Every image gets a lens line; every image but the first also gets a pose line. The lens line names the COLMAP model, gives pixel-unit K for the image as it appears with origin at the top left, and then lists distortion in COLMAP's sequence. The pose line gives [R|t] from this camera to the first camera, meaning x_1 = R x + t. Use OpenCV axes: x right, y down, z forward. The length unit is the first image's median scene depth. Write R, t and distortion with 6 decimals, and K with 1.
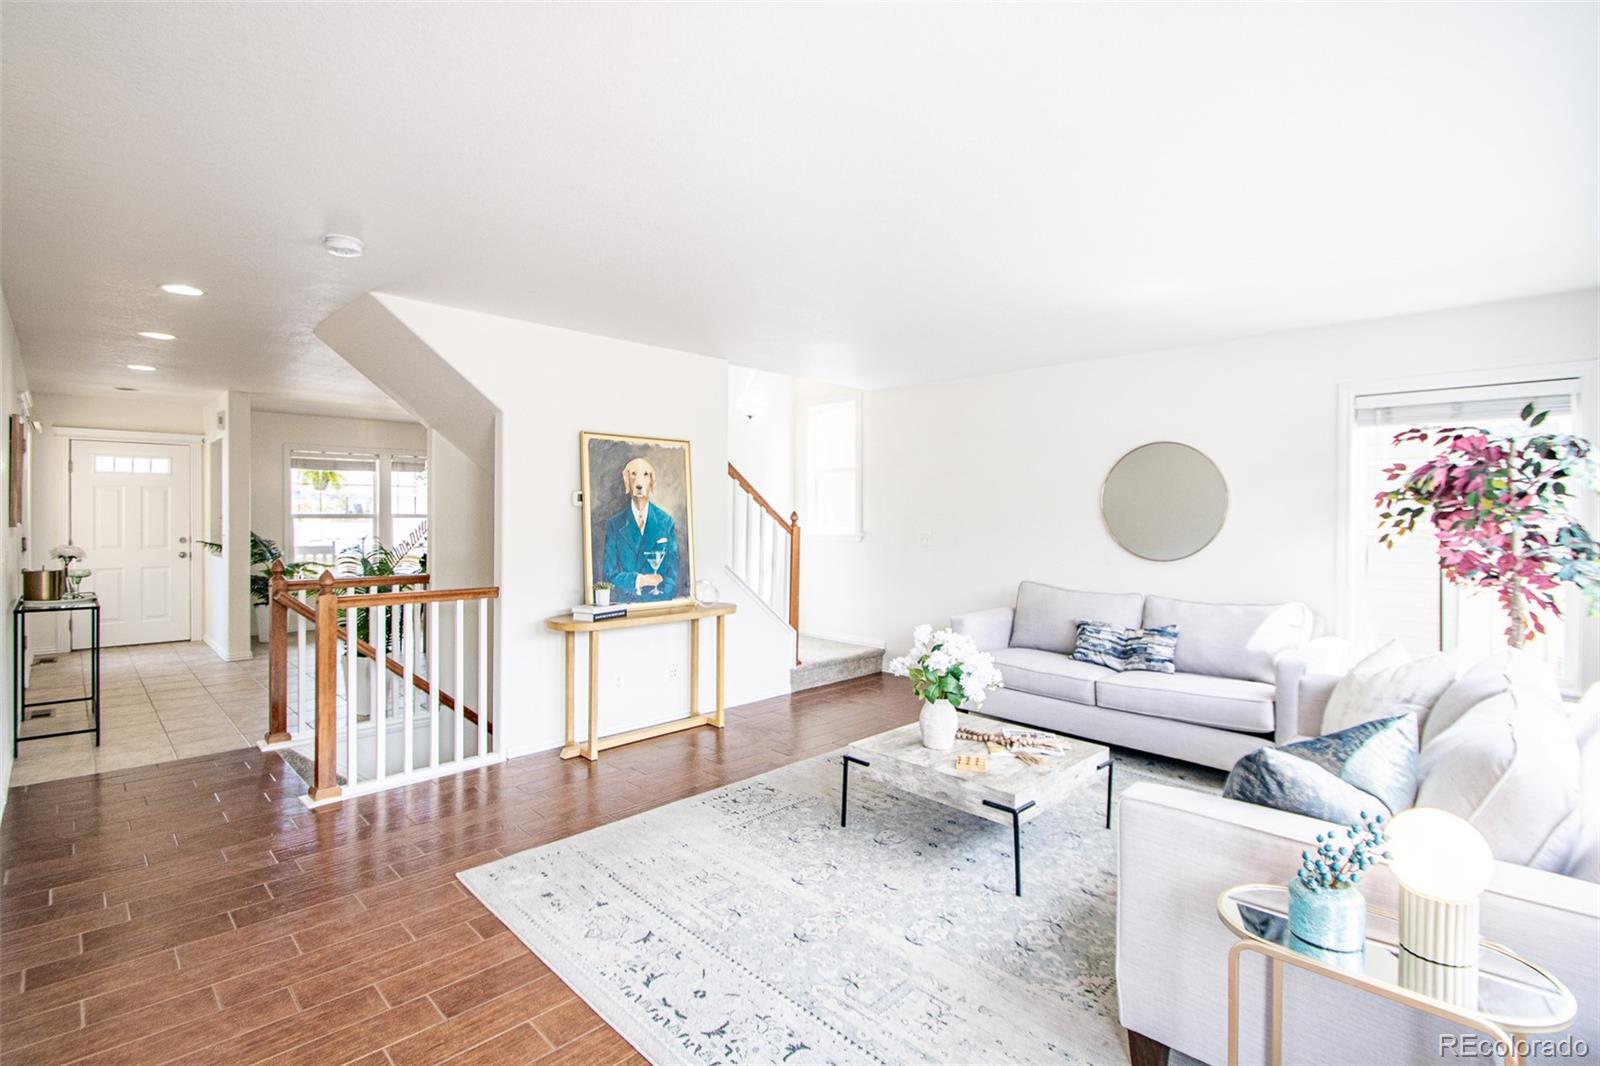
lens RADIAL K [[743.7, 0, 800.3], [0, 743.7, 518.0], [0, 0, 1]] dist [0.001351, -0.007861]
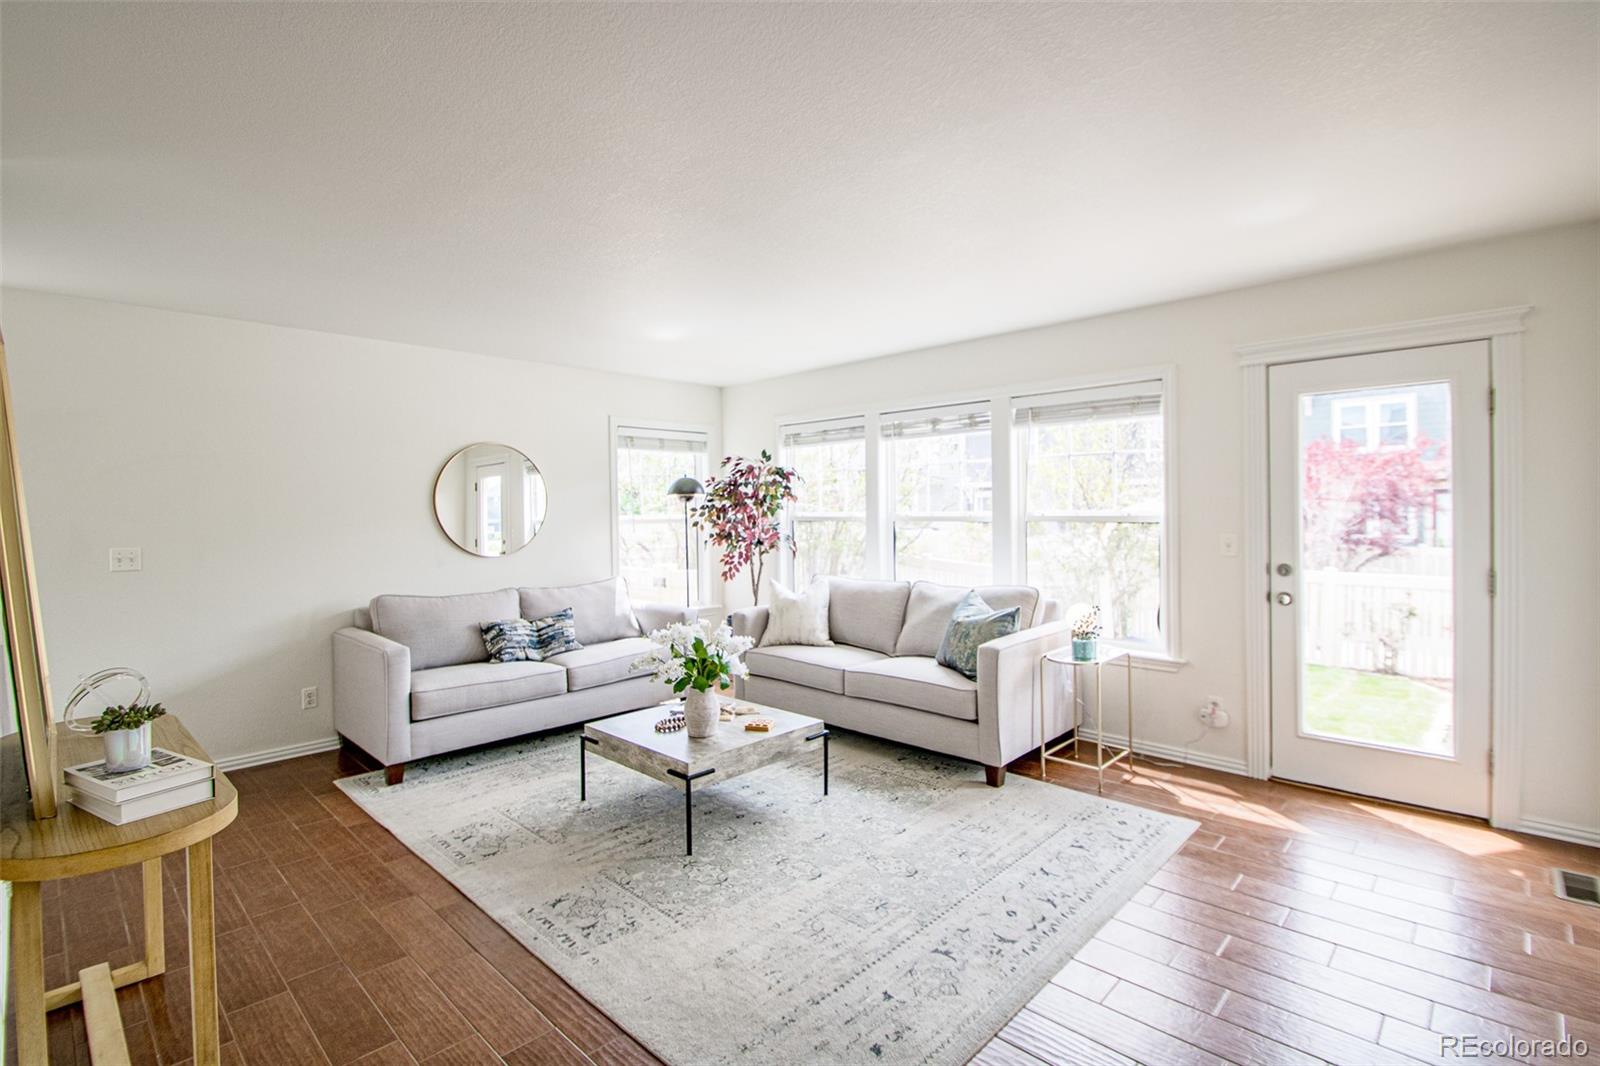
lens RADIAL K [[739.1, 0, 801.5], [0, 739.1, 524.6], [0, 0, 1]] dist [0.000662, -0.000316]
pose [[-0.024289, -0.026240, 0.999361, -0.600581], [0.019344, 0.999456, 0.026712, -0.007100], [-0.999518, 0.019980, -0.023768, 0.630418]]
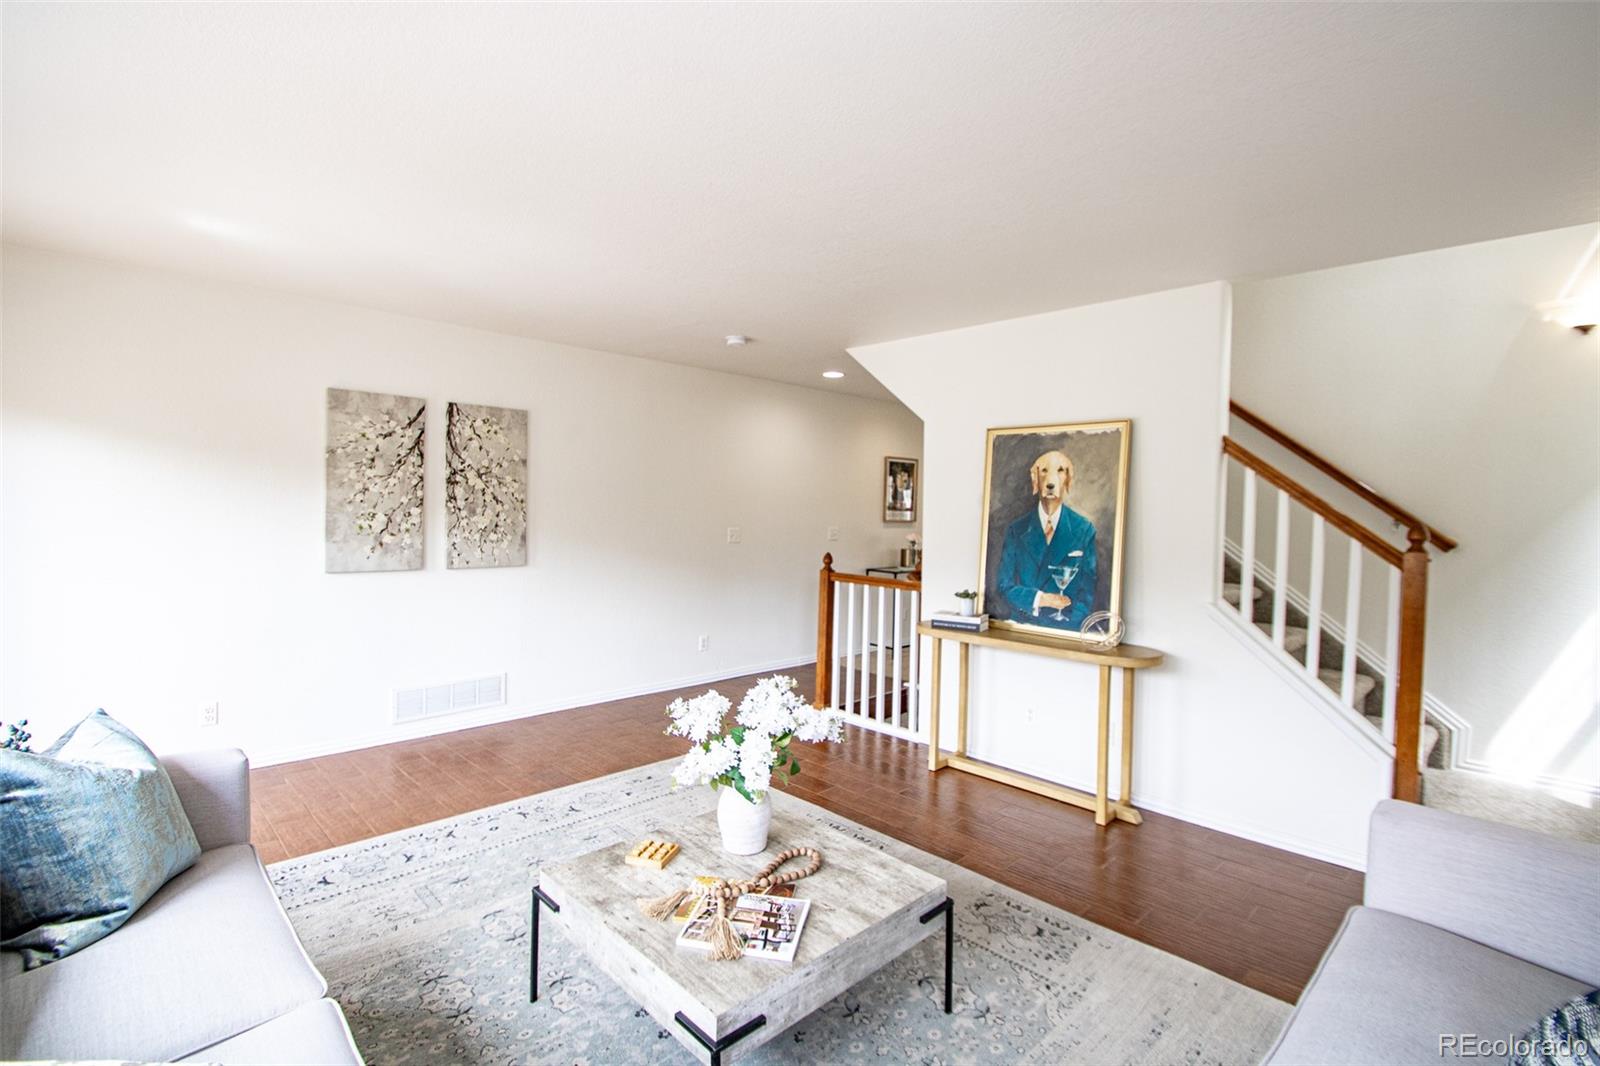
lens RADIAL K [[740.8, 0, 795.2], [0, 740.8, 521.0], [0, 0, 1]] dist [0.014427, -0.018812]
pose [[-0.011956, 0.013004, -0.999844, 0.626333], [-0.027516, 0.999533, 0.013329, -0.006438], [0.999550, 0.027671, -0.011592, 0.749588]]
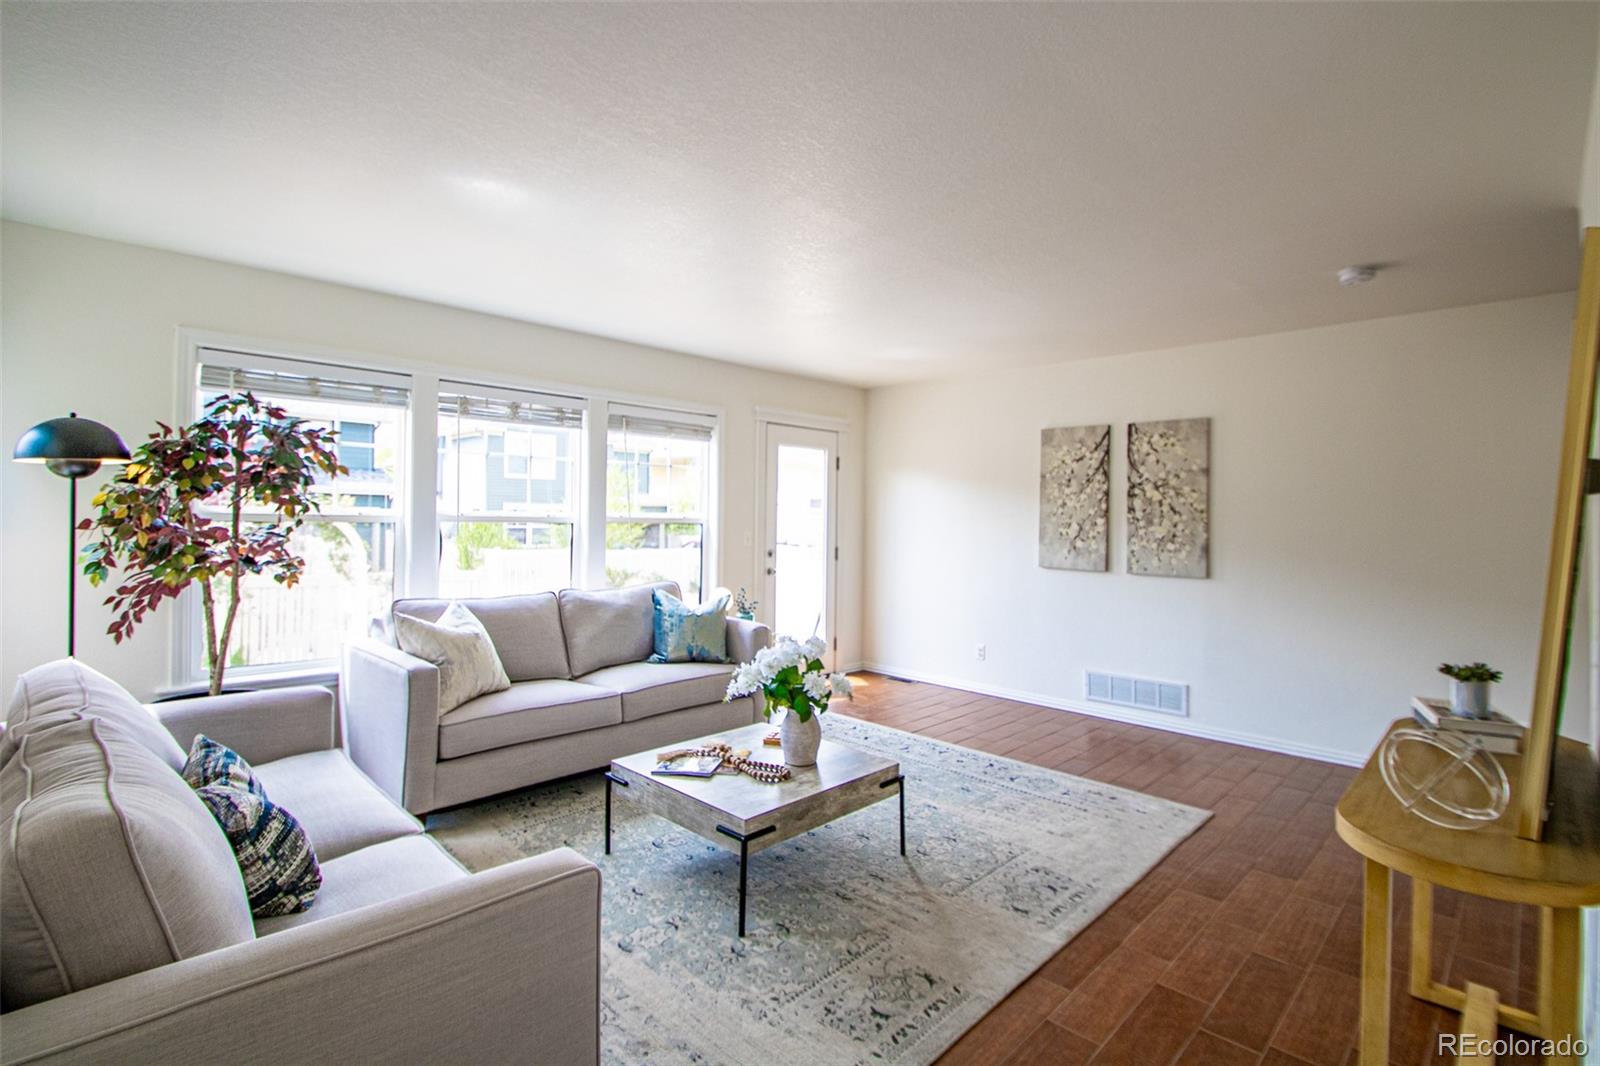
lens RADIAL K [[743.7, 0, 800.3], [0, 743.7, 518.0], [0, 0, 1]] dist [0.001351, -0.007861]
pose [[-0.999812, -0.018926, -0.004197, 0.139495], [-0.018963, 0.999781, 0.008866, 0.000576], [0.004028, 0.008944, -0.999952, 1.364411]]
